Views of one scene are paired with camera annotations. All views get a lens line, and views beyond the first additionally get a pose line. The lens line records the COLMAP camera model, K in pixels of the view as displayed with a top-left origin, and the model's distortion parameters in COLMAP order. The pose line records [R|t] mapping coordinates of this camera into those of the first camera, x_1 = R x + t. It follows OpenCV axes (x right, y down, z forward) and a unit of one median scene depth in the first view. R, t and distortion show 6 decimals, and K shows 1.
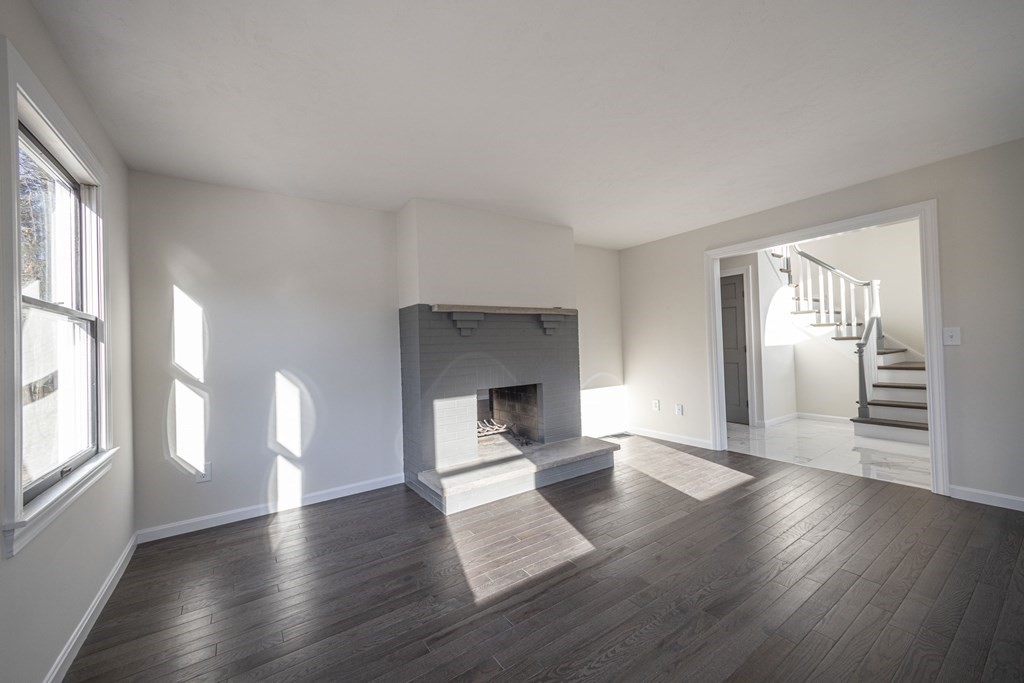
lens RADIAL K [[383.2, 0, 512.0], [0, 383.2, 341.5], [0, 0, 1]] dist [0.009455, -0.000010]
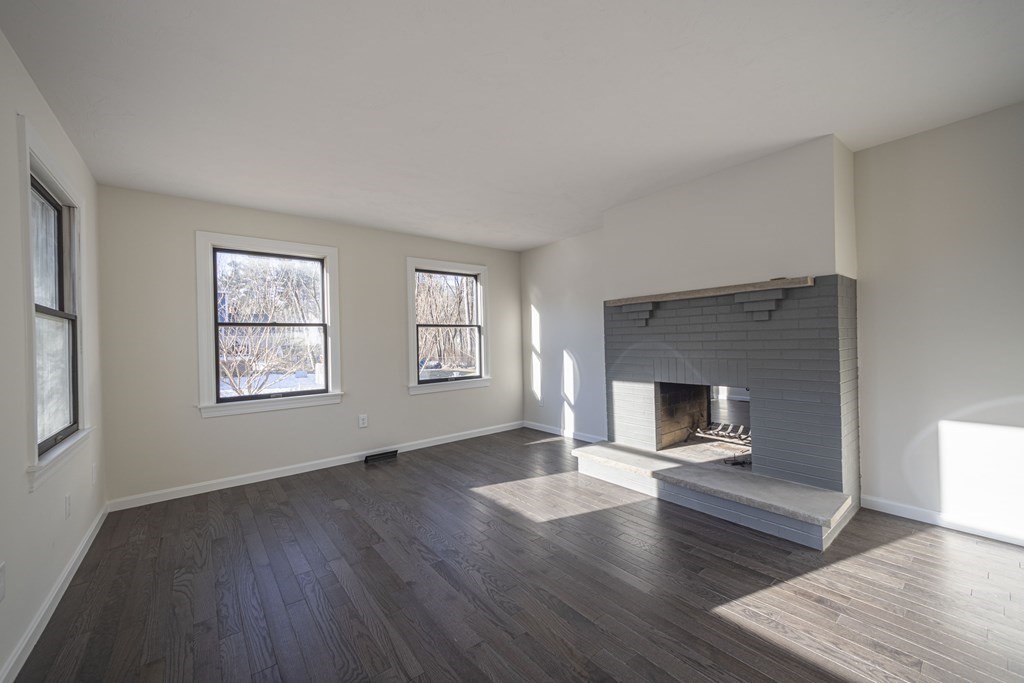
lens RADIAL K [[402.0, 0, 537.5], [0, 402.0, 342.7], [0, 0, 1]] dist [-0.034001, -0.000103]
pose [[0.110894, 0.041560, -0.992963, 1.051028], [0.031620, 0.998472, 0.045322, -0.033555], [0.993329, -0.036424, 0.109410, 0.705184]]
